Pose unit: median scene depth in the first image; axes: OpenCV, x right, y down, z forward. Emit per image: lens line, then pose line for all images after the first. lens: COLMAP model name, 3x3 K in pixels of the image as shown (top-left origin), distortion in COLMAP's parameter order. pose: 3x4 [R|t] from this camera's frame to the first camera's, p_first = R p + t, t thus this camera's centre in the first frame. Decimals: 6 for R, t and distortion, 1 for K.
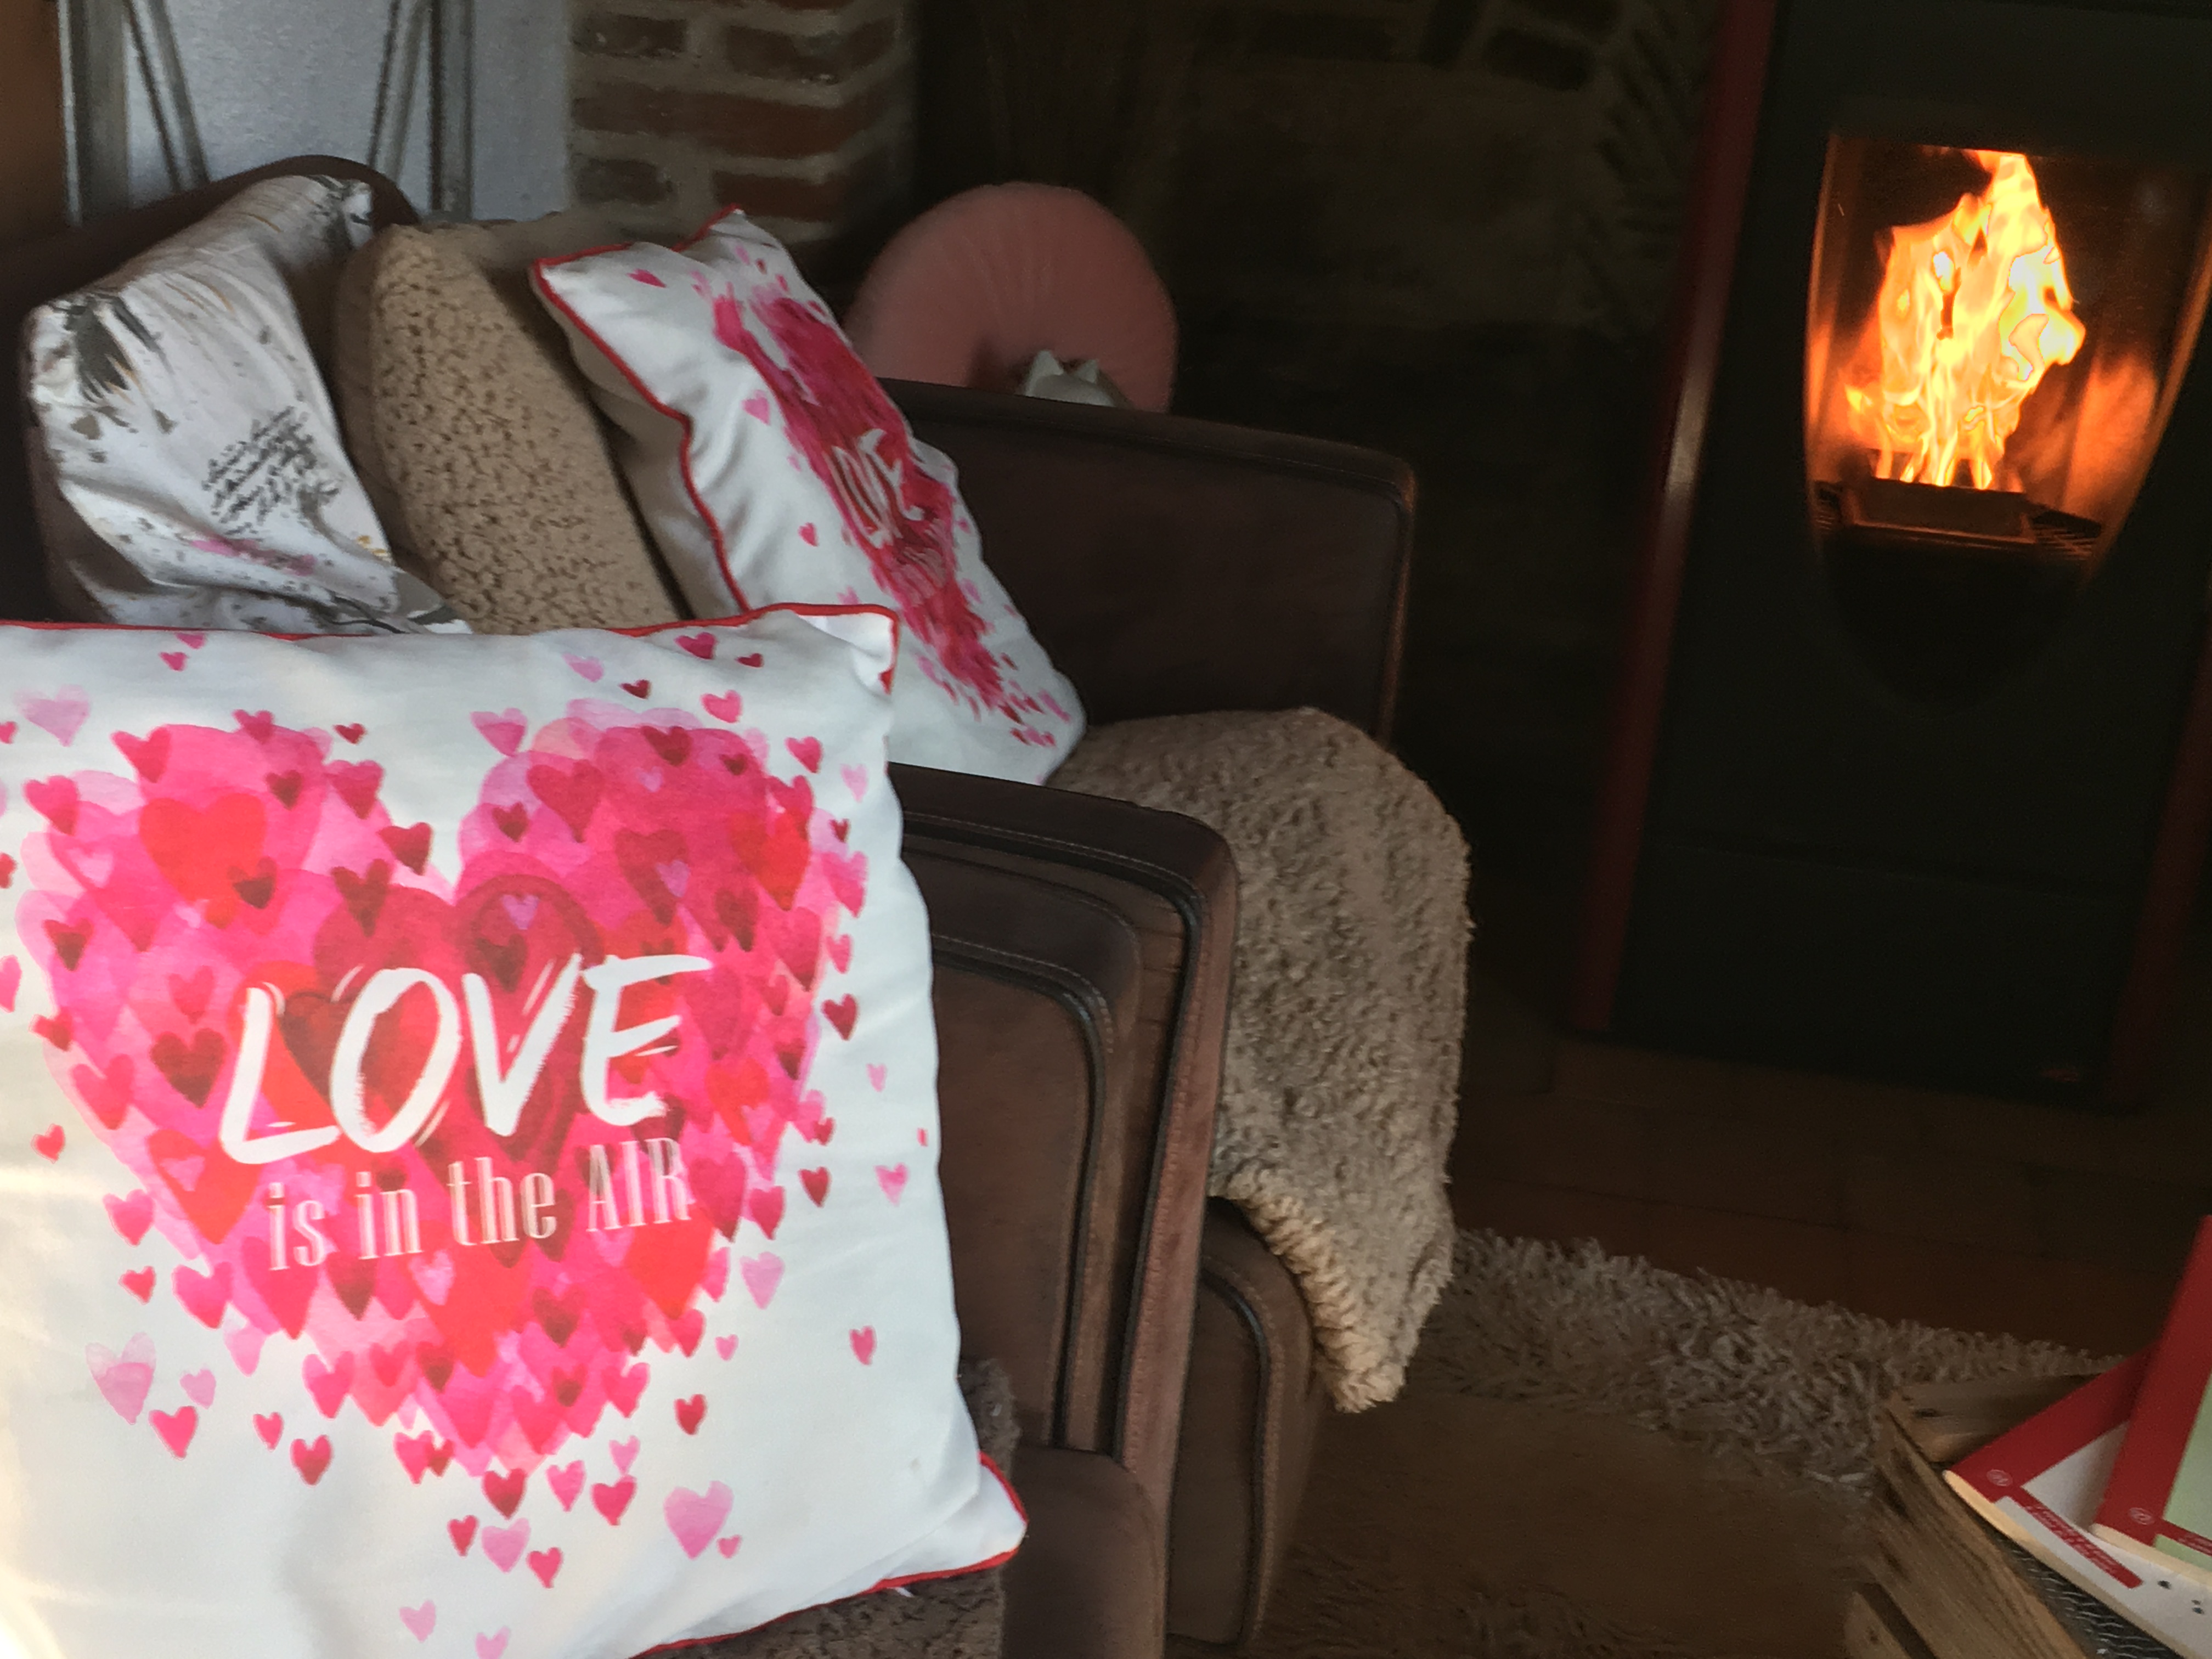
lens RADIAL K [[2862.6, 0, 1106.0], [0, 2862.6, 829.5], [0, 0, 1]] dist [0.027665, -0.006319]
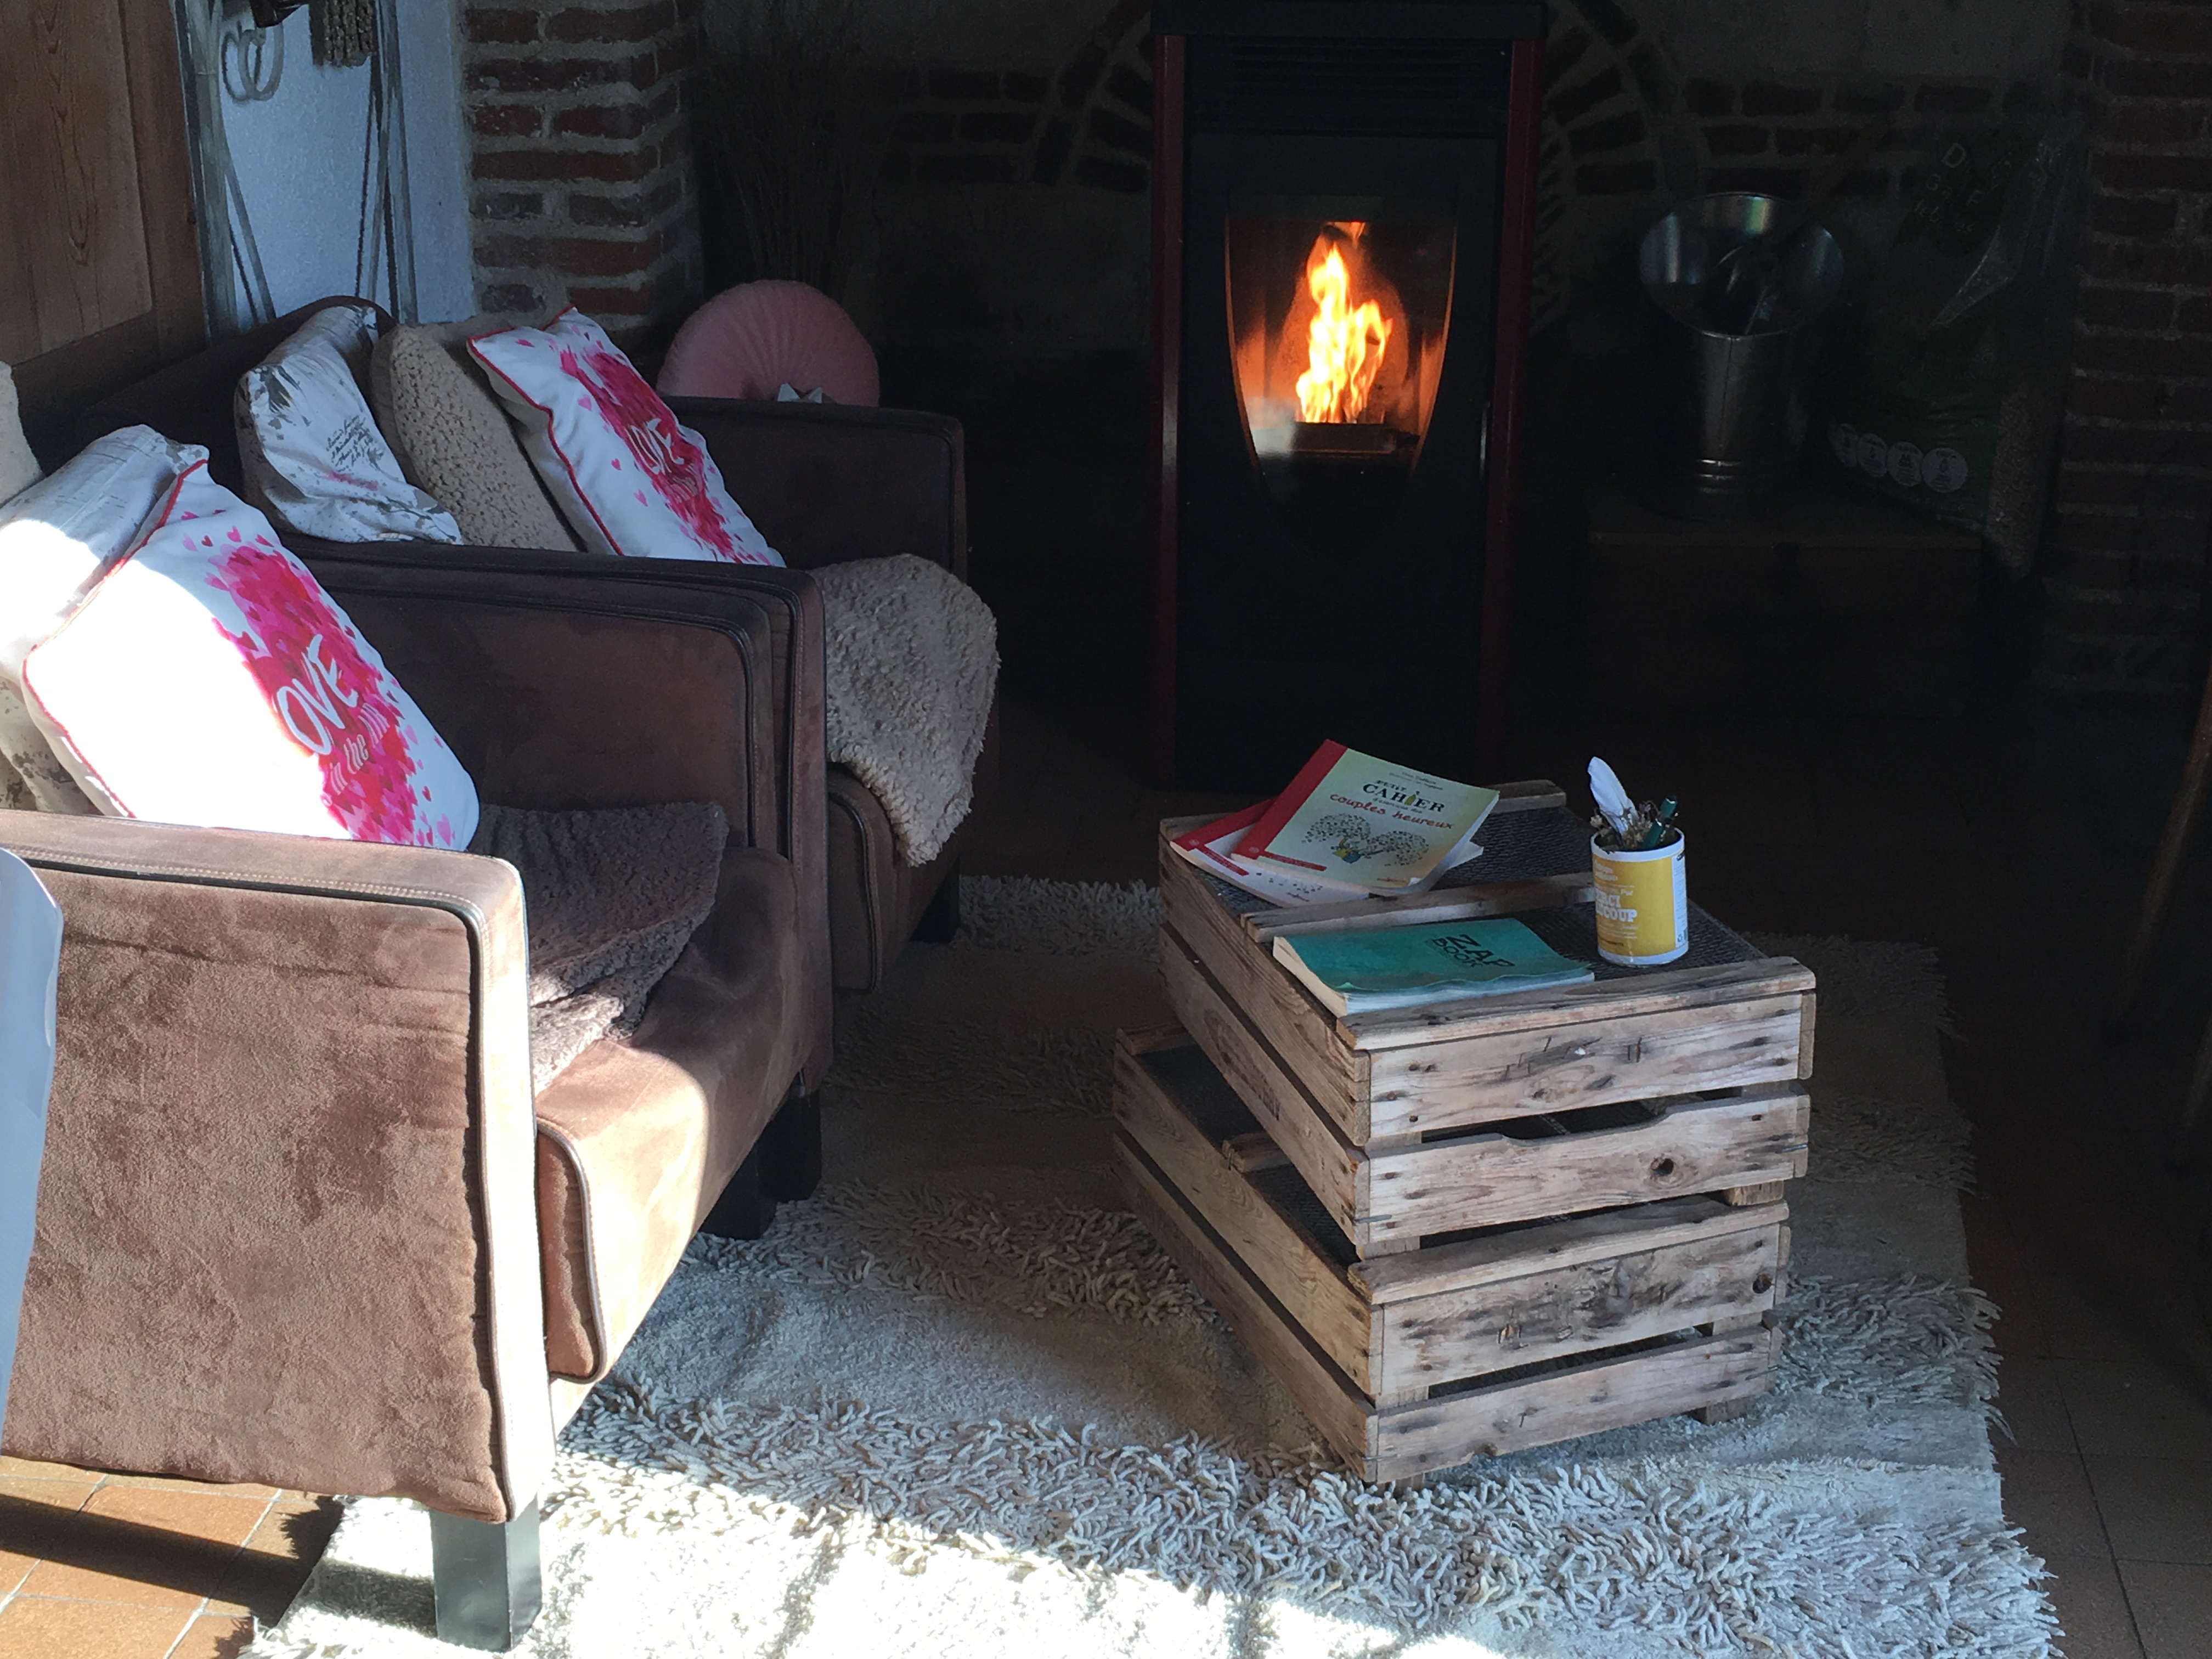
lens RADIAL K [[2539.5, 0, 1106.0], [0, 2539.5, 829.5], [0, 0, 1]] dist [-0.005665, 0.012914]
pose [[0.995477, -0.083298, 0.045677, 0.133001], [0.083452, 0.996511, -0.001477, 0.180016], [-0.045394, 0.005282, 0.998955, -0.776215]]
